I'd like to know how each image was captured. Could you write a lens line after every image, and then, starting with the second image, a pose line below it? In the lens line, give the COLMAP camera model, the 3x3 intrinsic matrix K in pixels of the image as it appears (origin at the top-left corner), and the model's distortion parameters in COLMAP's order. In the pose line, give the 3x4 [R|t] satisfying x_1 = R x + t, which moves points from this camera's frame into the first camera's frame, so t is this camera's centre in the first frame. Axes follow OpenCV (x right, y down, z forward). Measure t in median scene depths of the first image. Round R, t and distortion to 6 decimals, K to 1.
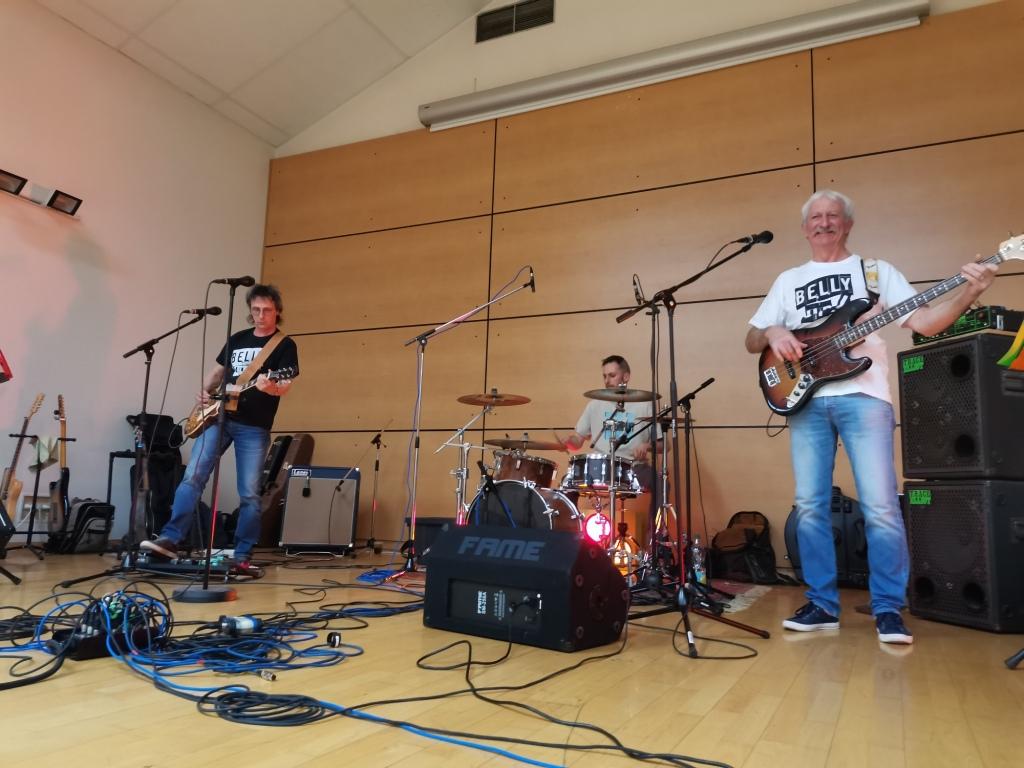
lens RADIAL K [[757.1, 0, 512.0], [0, 757.1, 384.0], [0, 0, 1]] dist [0.093320, -0.101439]
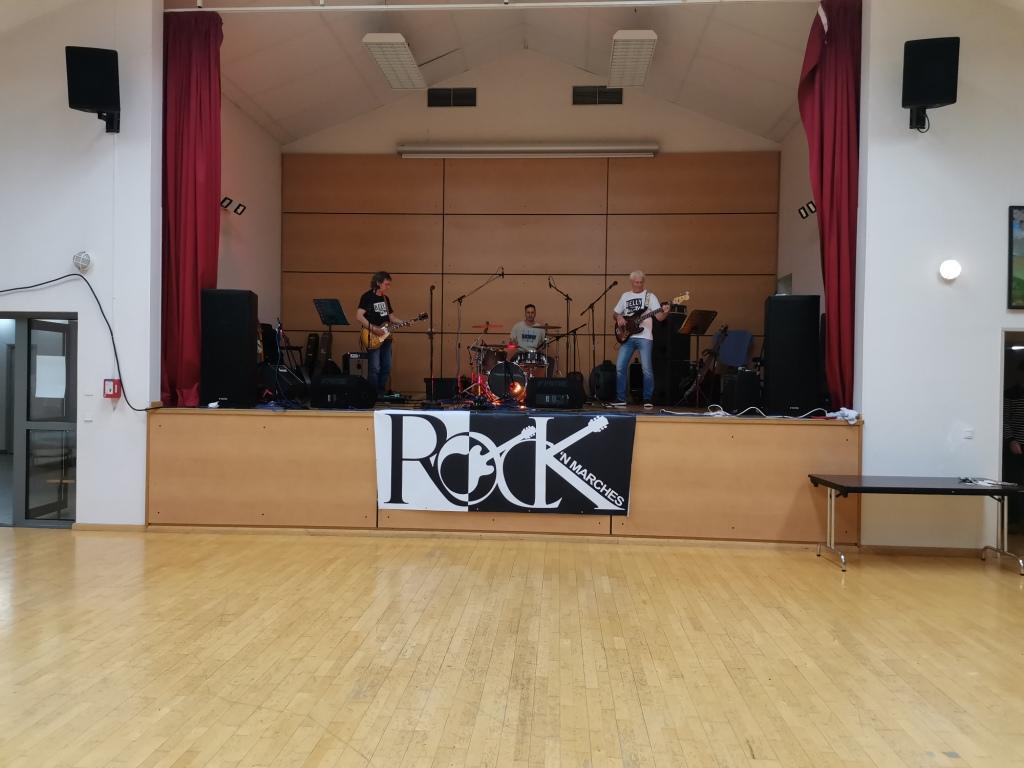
lens RADIAL K [[757.1, 0, 512.0], [0, 757.1, 384.0], [0, 0, 1]] dist [0.093320, -0.101439]
pose [[0.927215, -0.023403, 0.373798, -1.033693], [-0.042606, 0.984976, 0.167351, -0.247389], [-0.372099, -0.171096, 0.912288, -1.460209]]
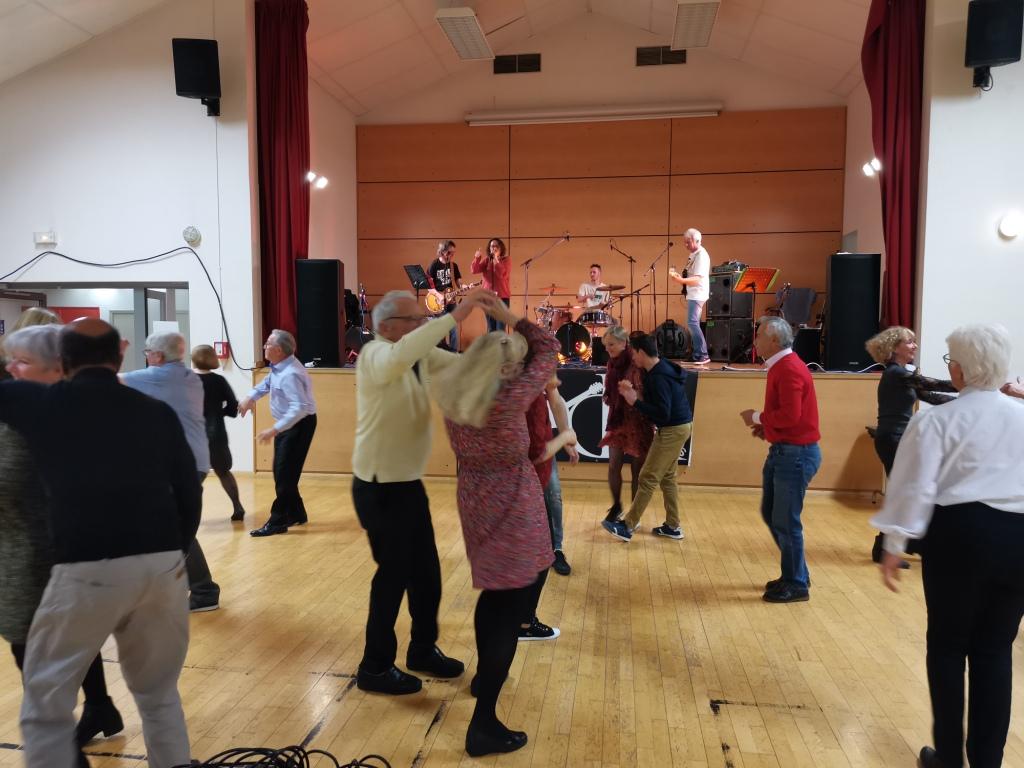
lens RADIAL K [[757.1, 0, 512.0], [0, 757.1, 384.0], [0, 0, 1]] dist [0.093320, -0.101439]
pose [[0.953162, -0.047972, 0.298632, -1.114316], [-0.020242, 0.975011, 0.221233, -0.270429], [-0.301783, -0.216916, 0.928372, -1.591325]]
